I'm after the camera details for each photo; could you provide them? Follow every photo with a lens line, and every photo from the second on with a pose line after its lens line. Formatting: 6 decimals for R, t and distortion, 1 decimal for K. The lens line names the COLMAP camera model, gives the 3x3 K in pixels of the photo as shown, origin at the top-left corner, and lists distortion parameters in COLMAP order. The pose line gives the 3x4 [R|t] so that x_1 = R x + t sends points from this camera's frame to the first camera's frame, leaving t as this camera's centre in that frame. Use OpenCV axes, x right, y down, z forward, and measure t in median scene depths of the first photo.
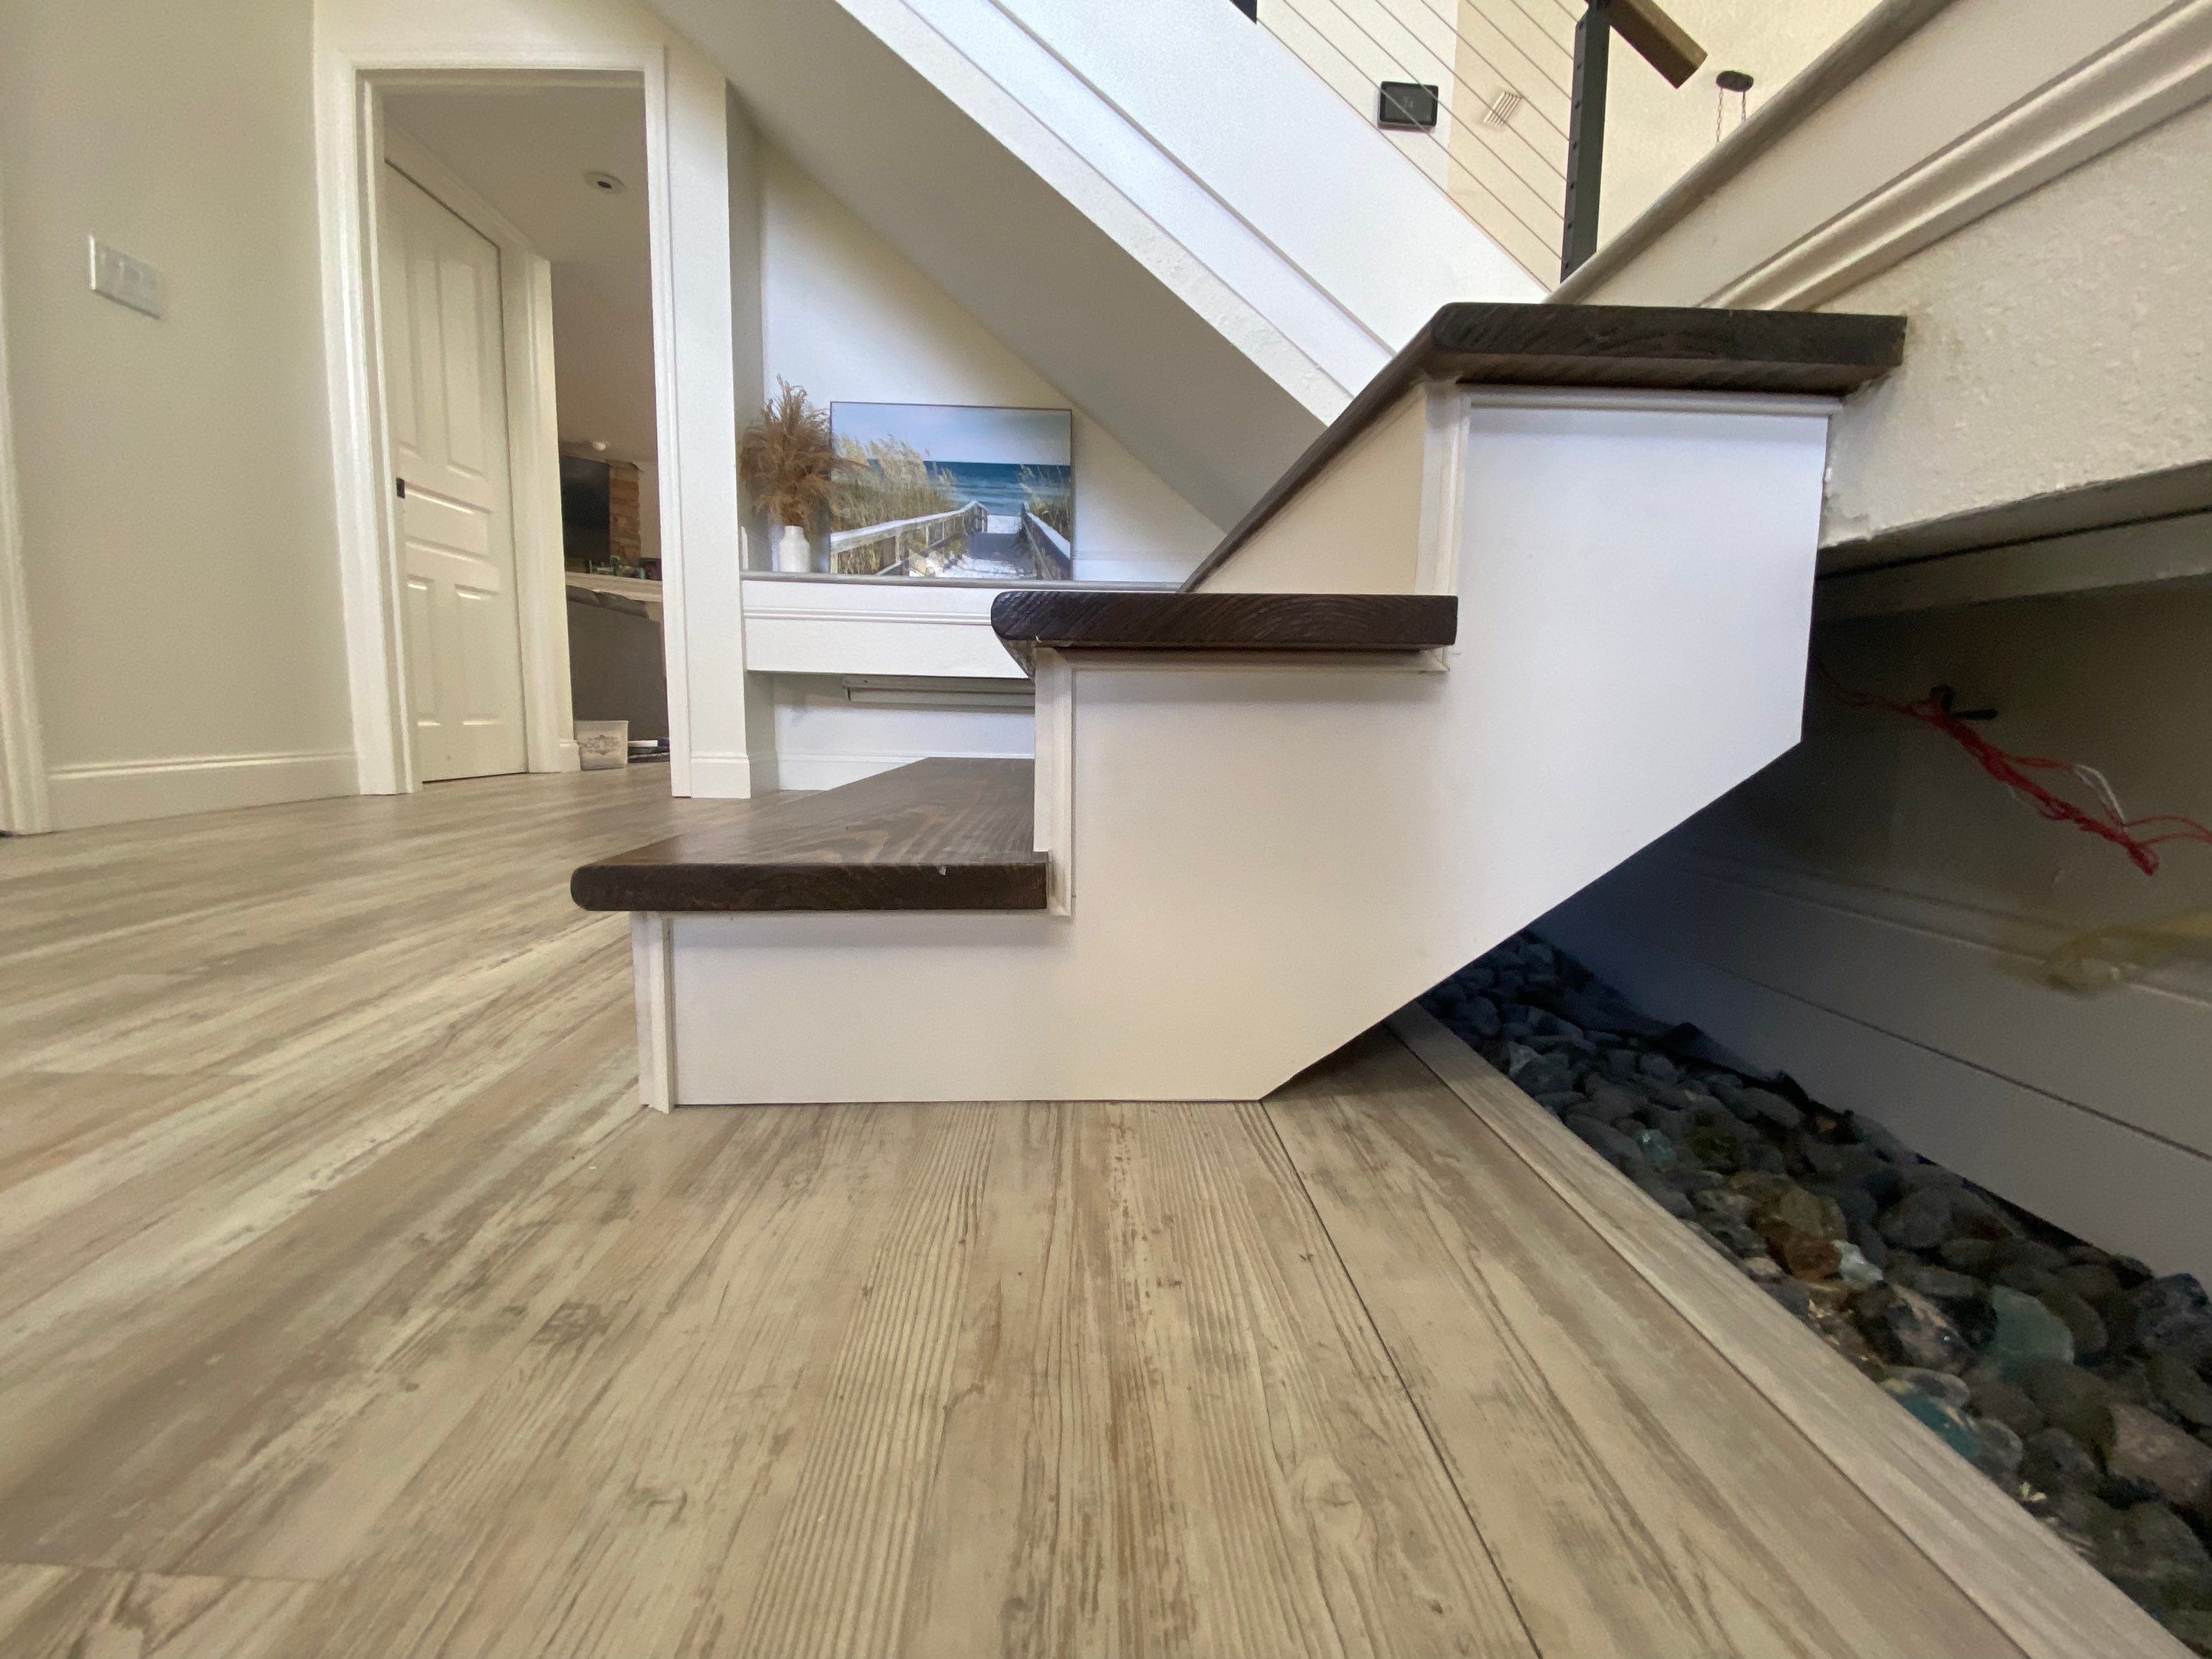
lens RADIAL K [[914.5, 0, 1100.8], [0, 914.5, 829.9], [0, 0, 1]] dist [0.006689, -0.013804]
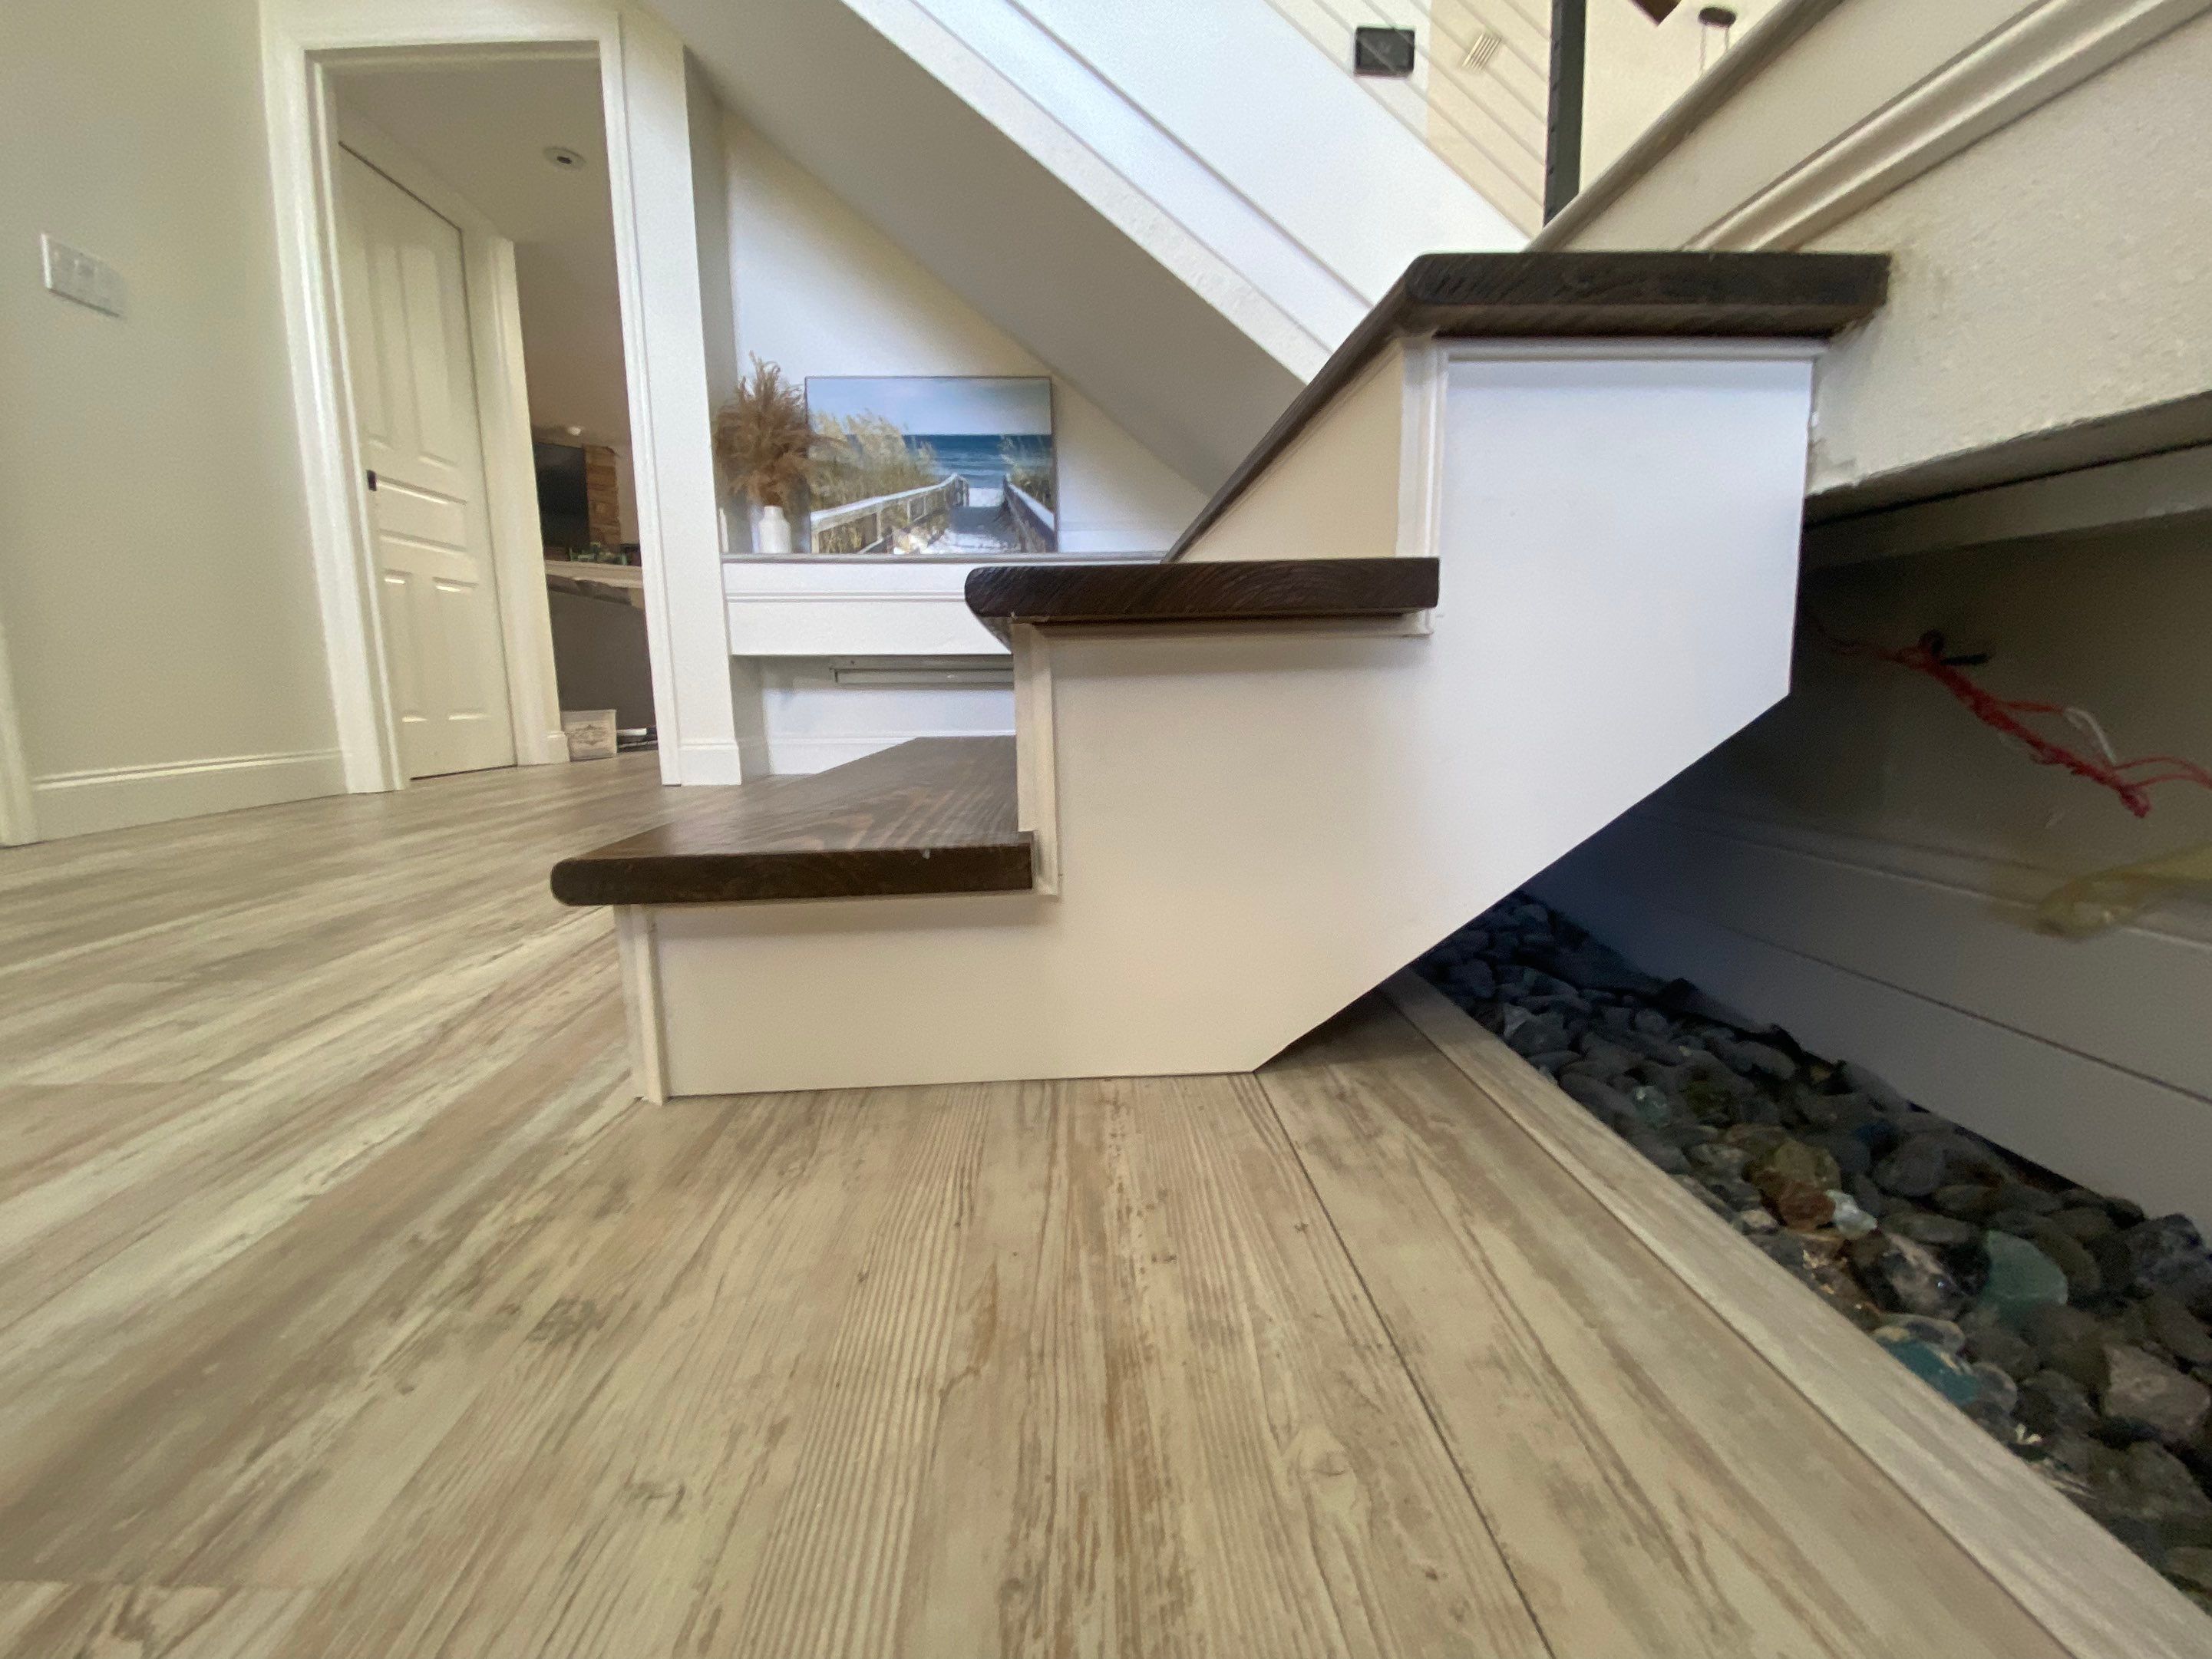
lens RADIAL K [[914.5, 0, 1100.2], [0, 914.5, 830.5], [0, 0, 1]] dist [0.006689, -0.013804]
pose [[0.999429, -0.033692, 0.002463, 0.013670], [0.033602, 0.998977, 0.030270, -0.004034], [-0.003481, -0.030170, 0.999539, 0.009958]]
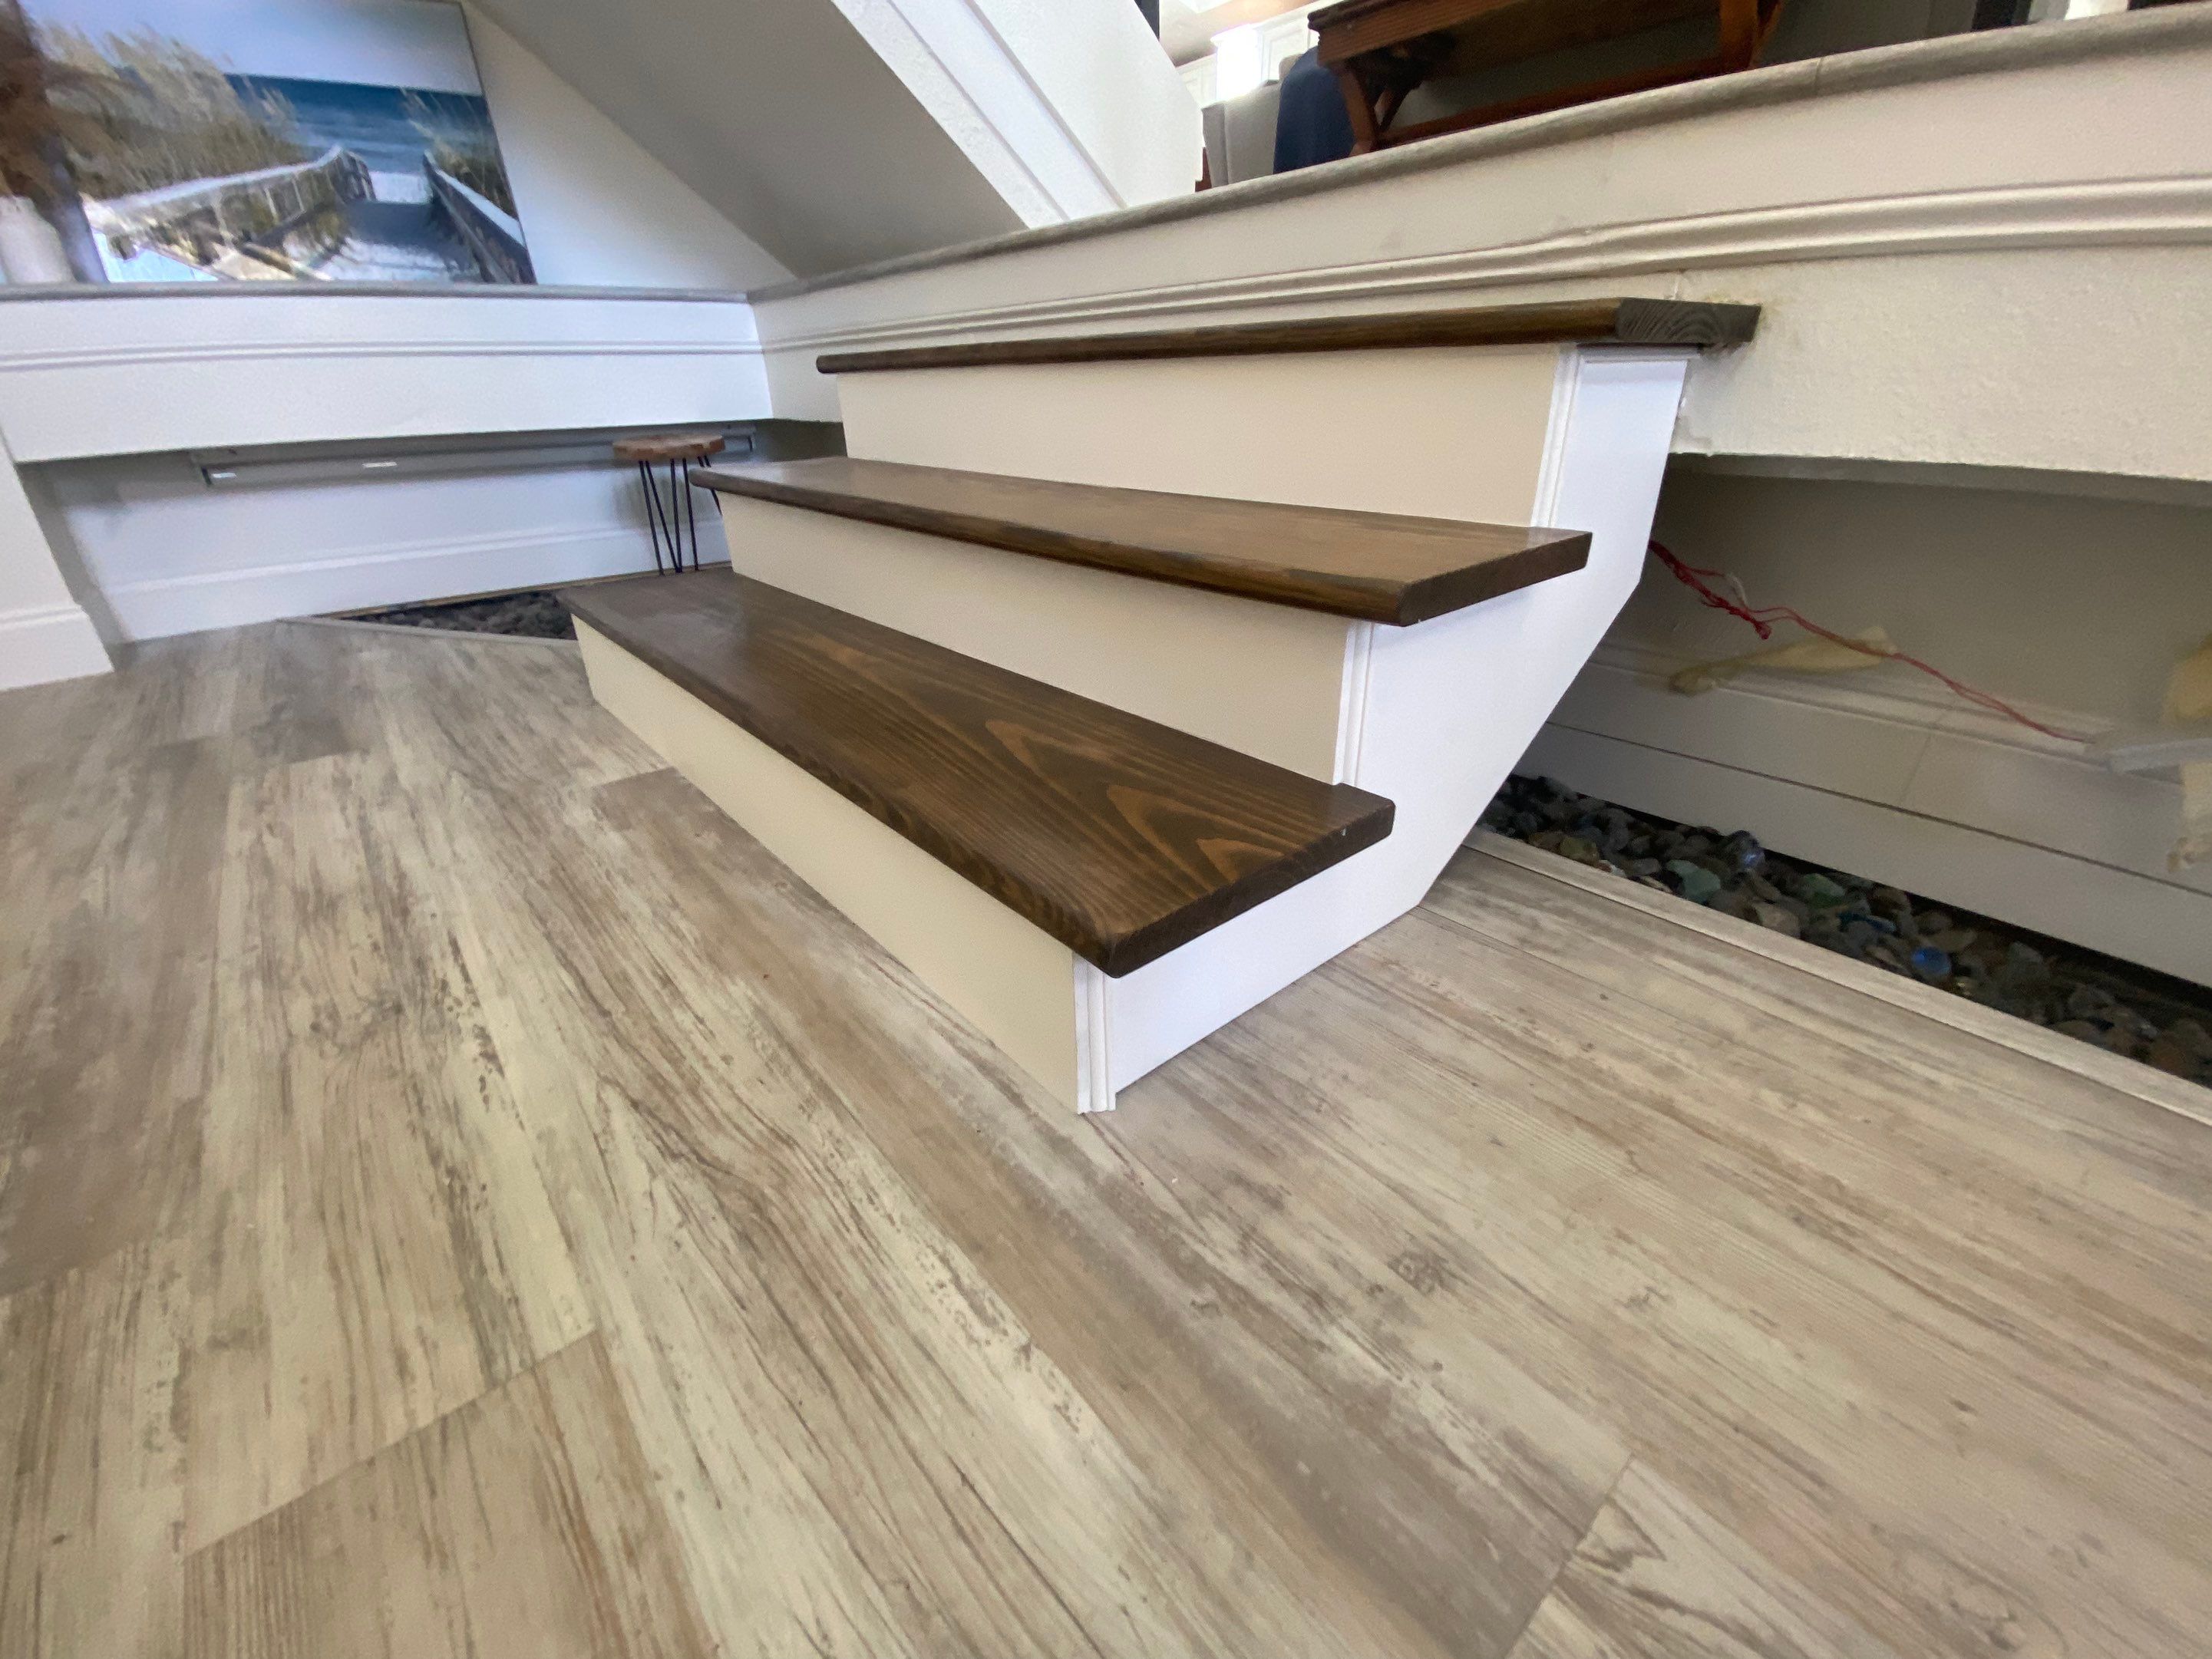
lens RADIAL K [[914.5, 0, 1107.0], [0, 914.5, 833.5], [0, 0, 1]] dist [0.006689, -0.013804]
pose [[0.782833, -0.304812, 0.542459, -1.025037], [0.107147, 0.924809, 0.365031, -0.402375], [-0.612937, -0.227636, 0.756631, 0.296285]]
